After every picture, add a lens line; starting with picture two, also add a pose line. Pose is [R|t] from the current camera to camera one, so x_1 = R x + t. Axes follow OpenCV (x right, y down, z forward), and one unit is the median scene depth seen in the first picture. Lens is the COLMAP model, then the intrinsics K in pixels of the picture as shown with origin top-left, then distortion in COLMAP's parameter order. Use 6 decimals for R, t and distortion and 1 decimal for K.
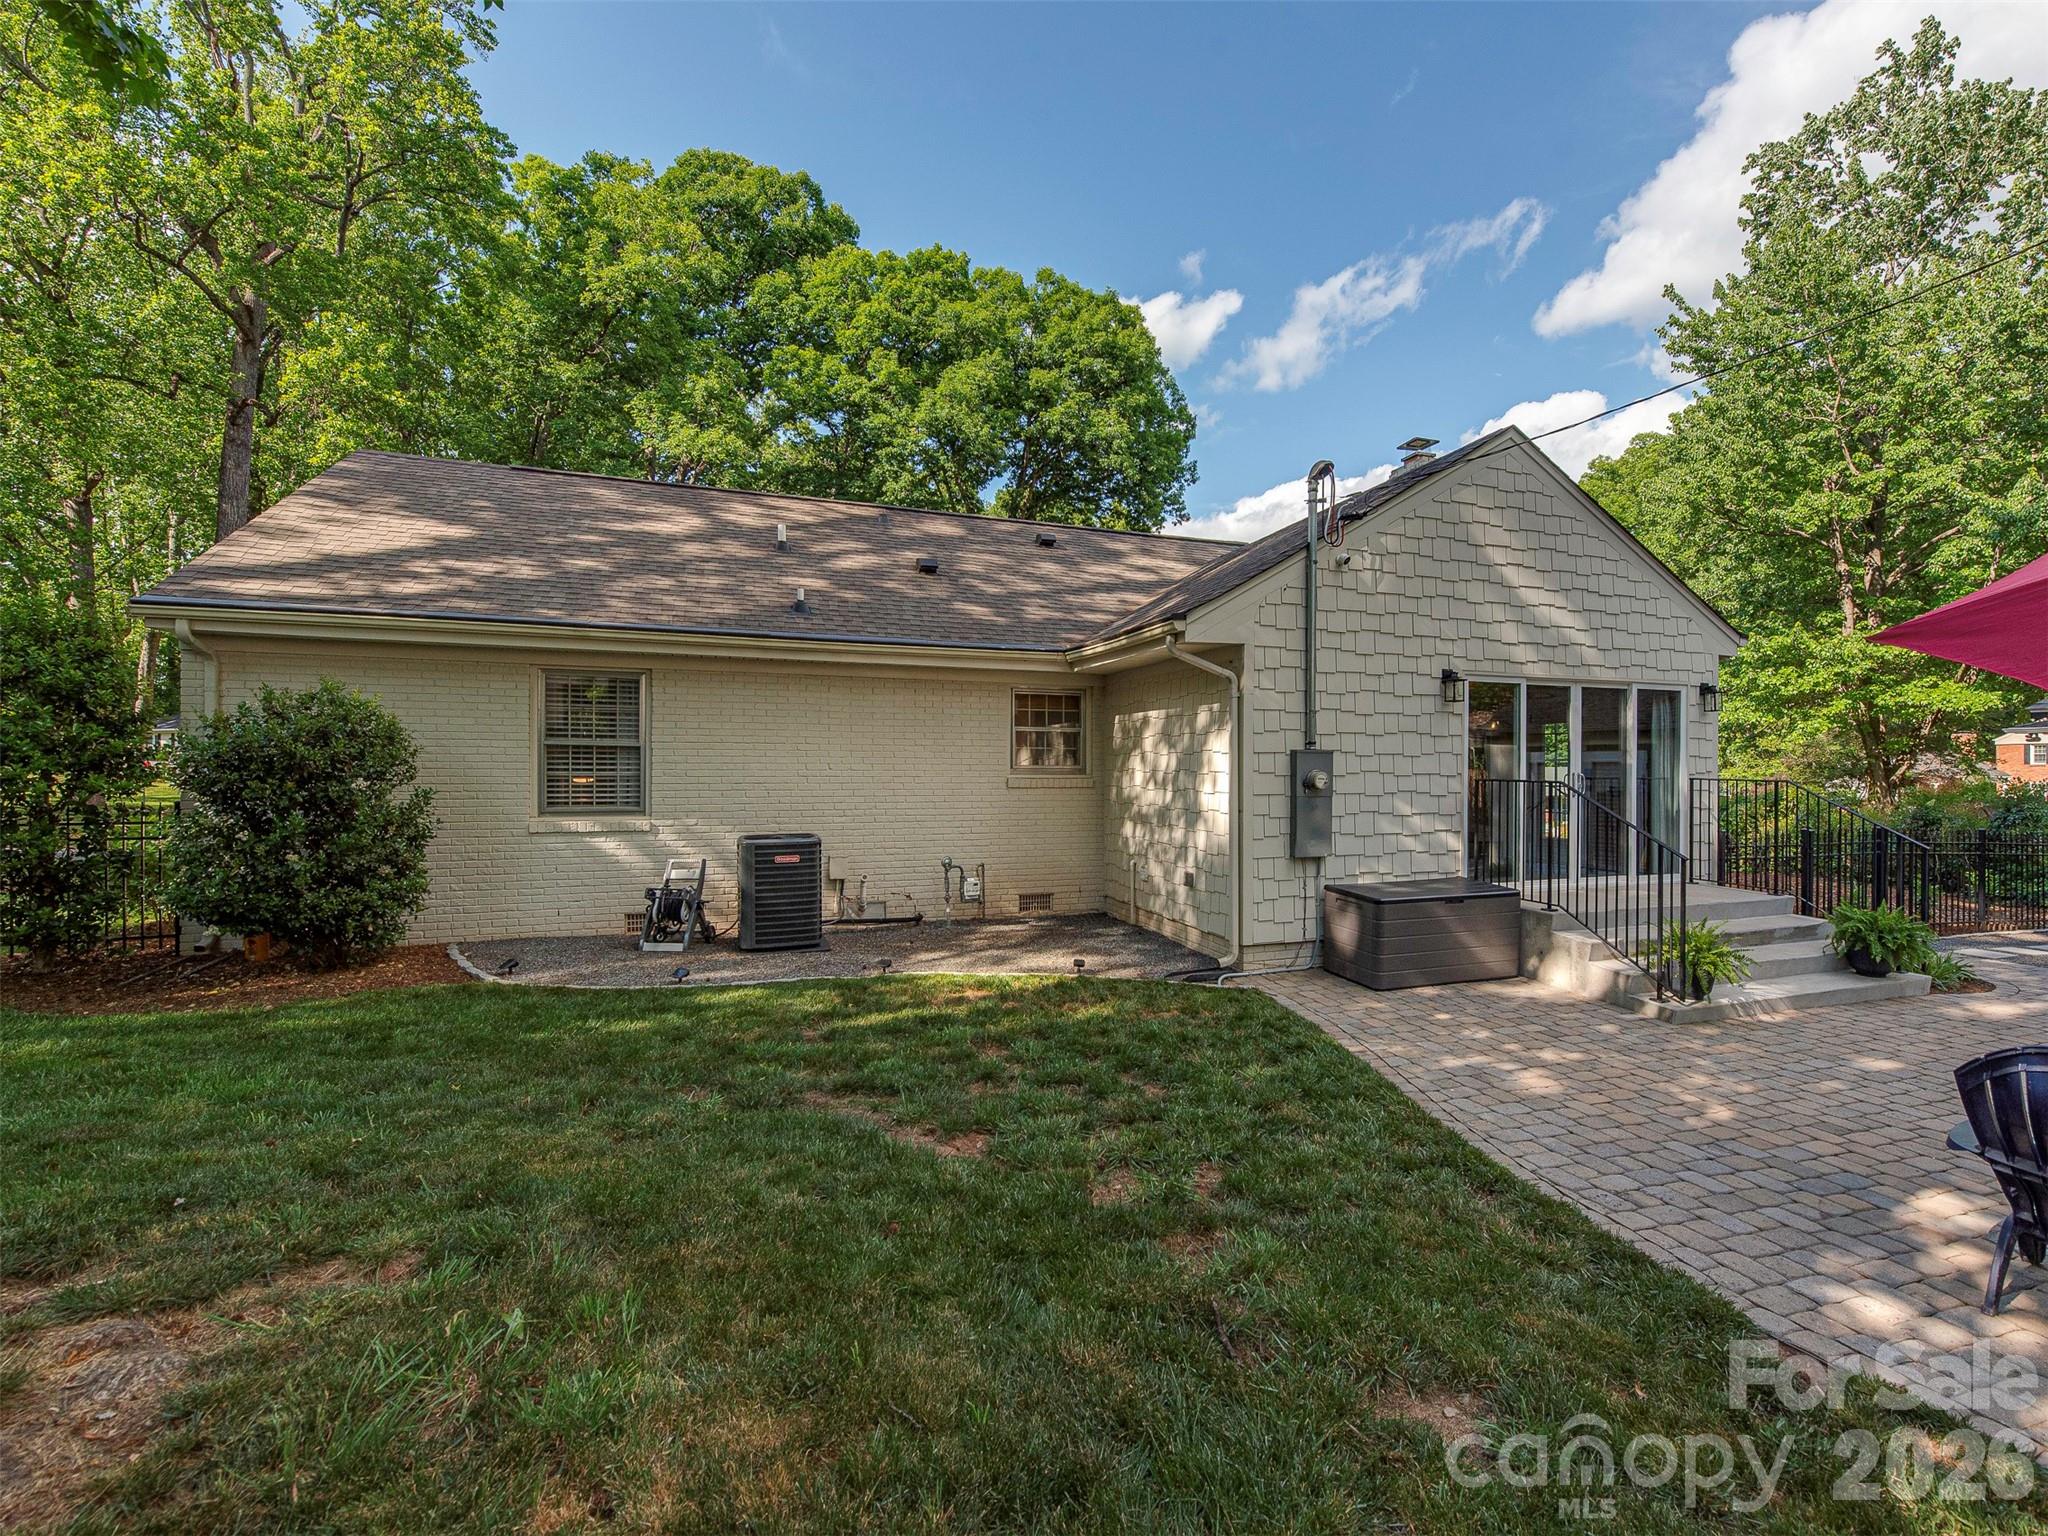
lens RADIAL K [[903.1, 0, 1024.0], [0, 903.1, 768.0], [0, 0, 1]] dist [0.004503, -0.000919]
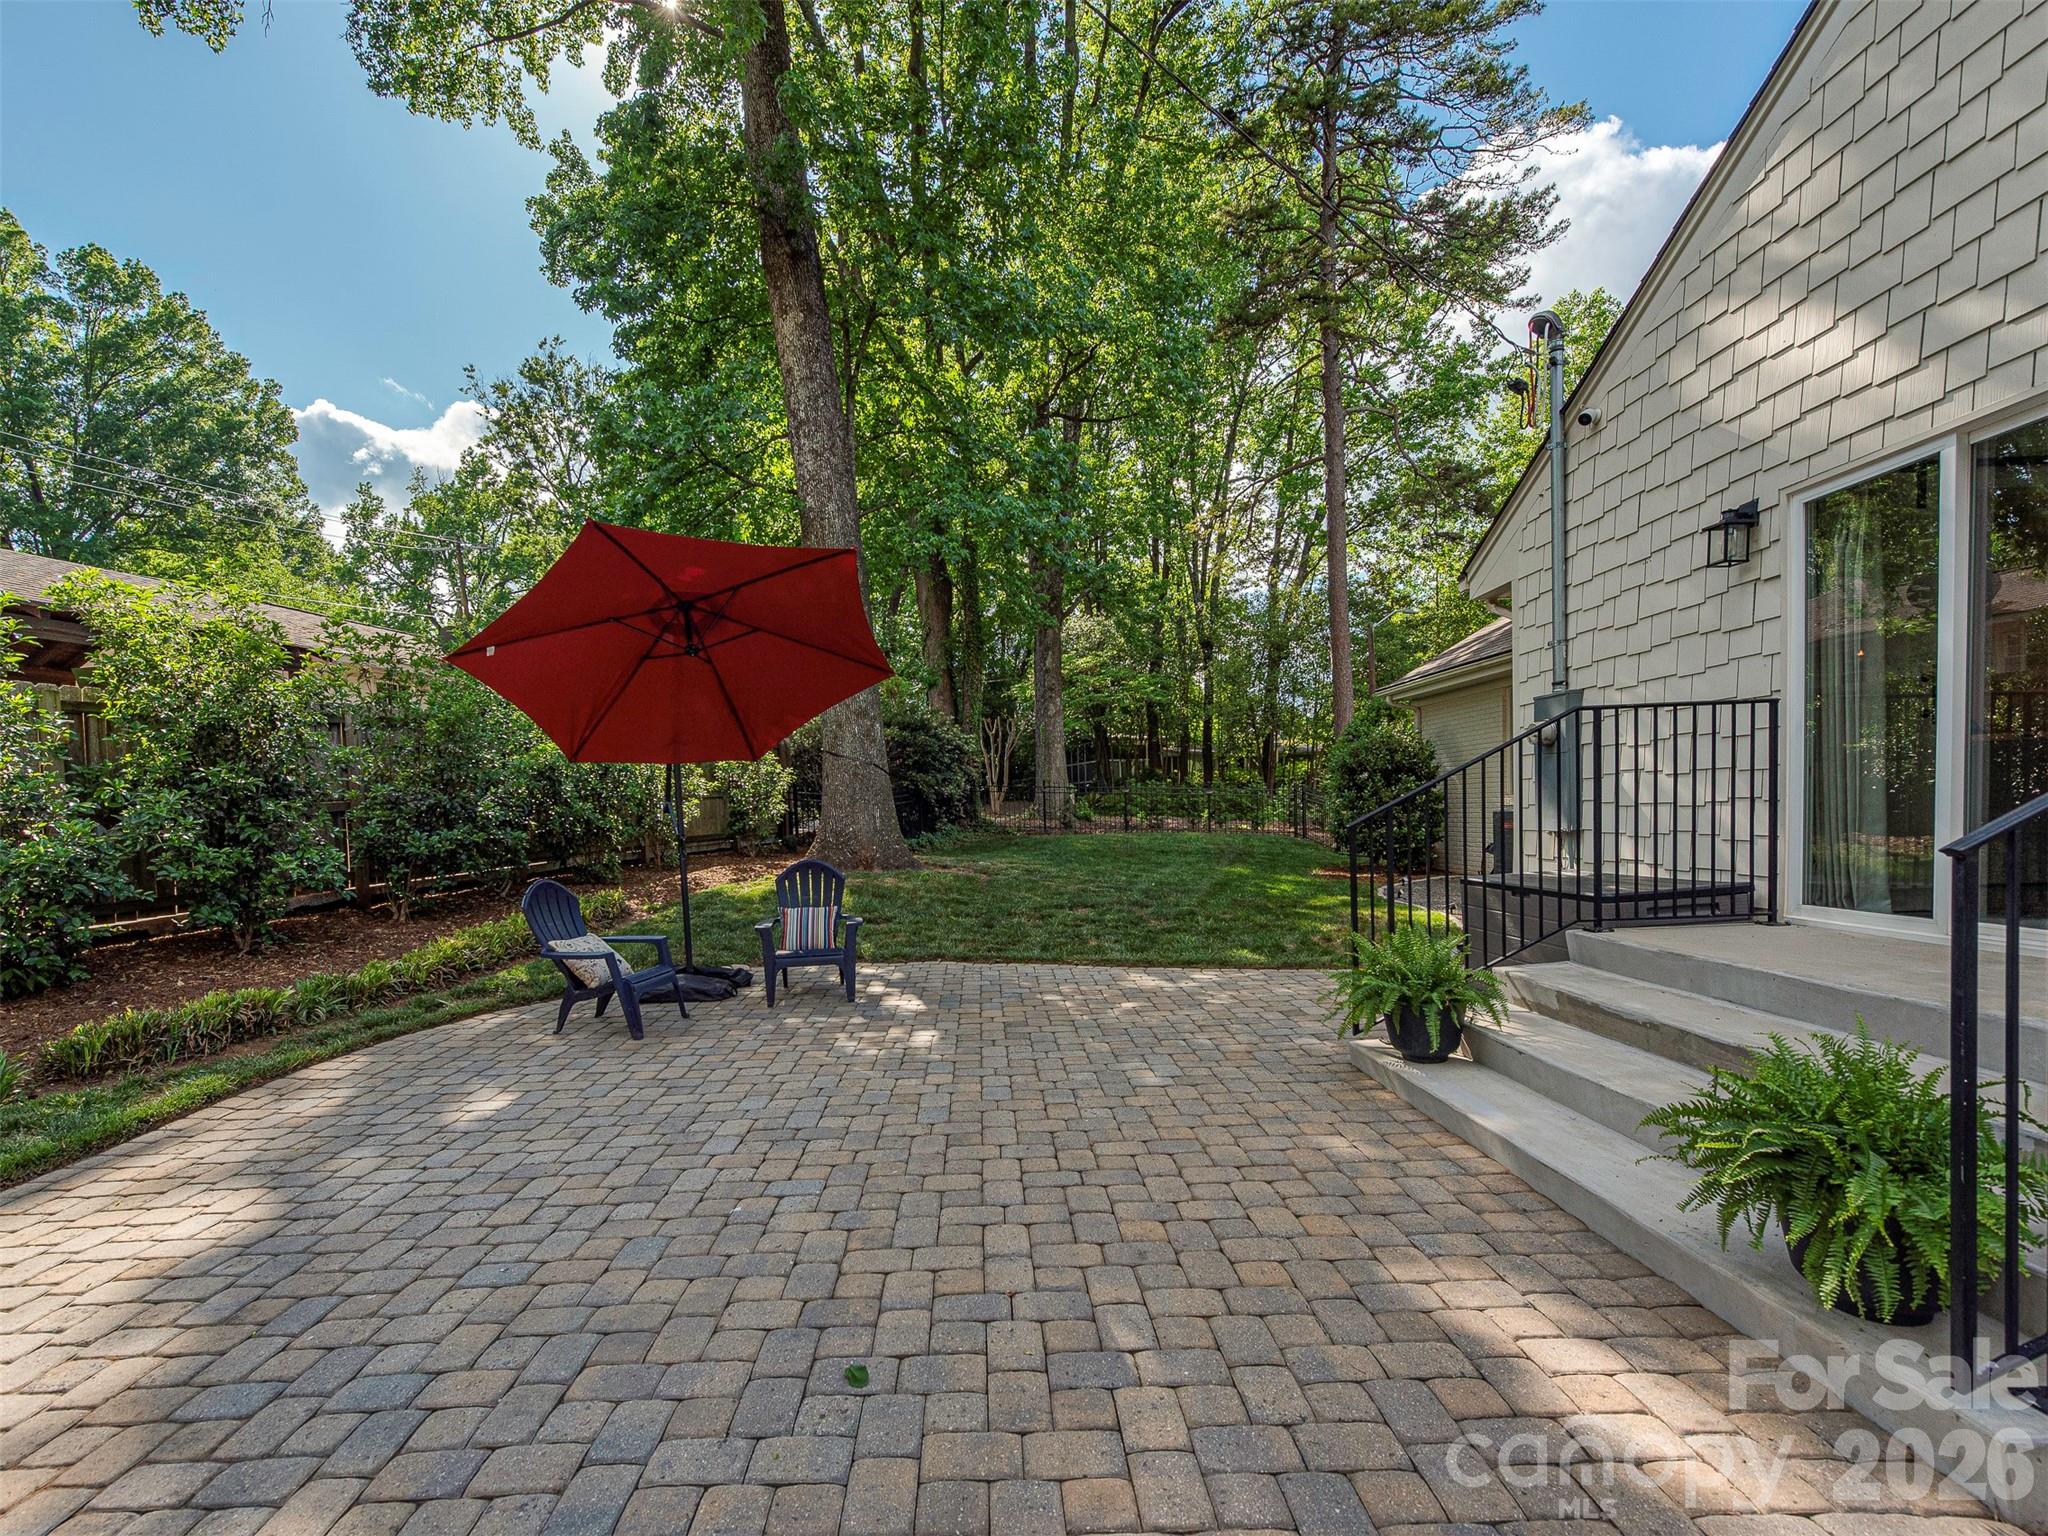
lens RADIAL K [[903.1, 0, 1024.0], [0, 903.1, 768.0], [0, 0, 1]] dist [0.004503, -0.000919]
pose [[-0.252371, -0.023331, -0.967349, 1.180395], [0.029679, 0.999052, -0.031838, 0.056497], [0.967175, -0.036745, -0.251439, 0.753280]]
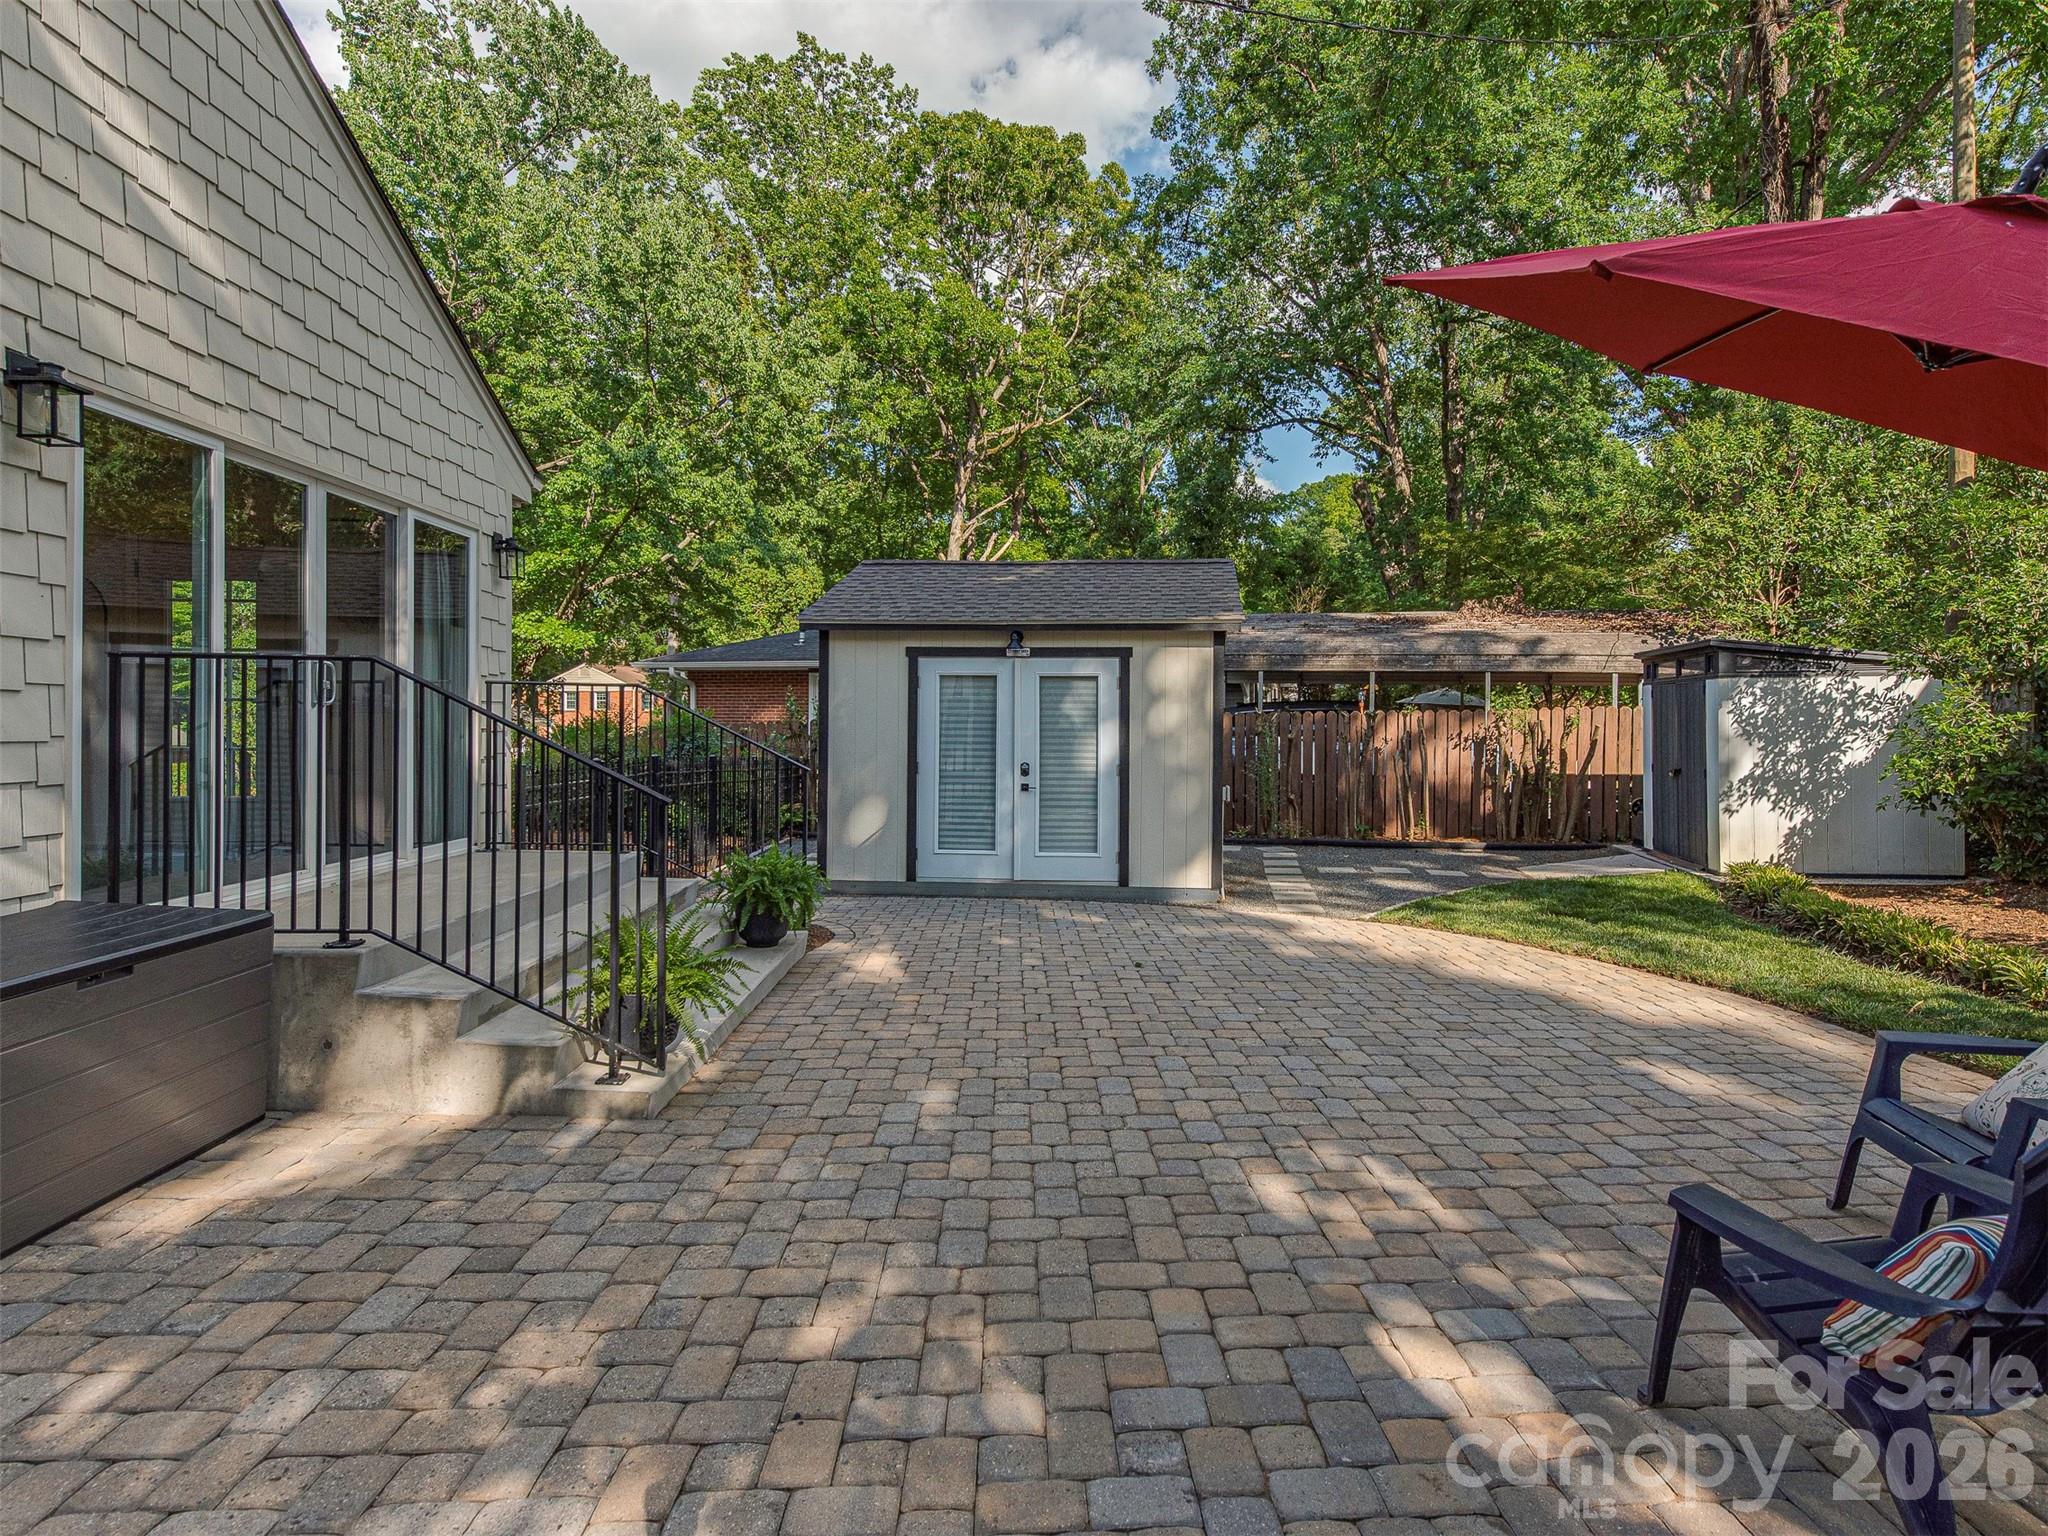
lens RADIAL K [[1045.4, 0, 1082.1], [0, 1045.4, 724.6], [0, 0, 1]] dist [0.009714, 0.000039]
pose [[0.225150, 0.004321, 0.974315, 0.147640], [-0.007337, 0.999969, -0.002740, 0.044459], [-0.974297, -0.006531, 0.225174, 0.495602]]
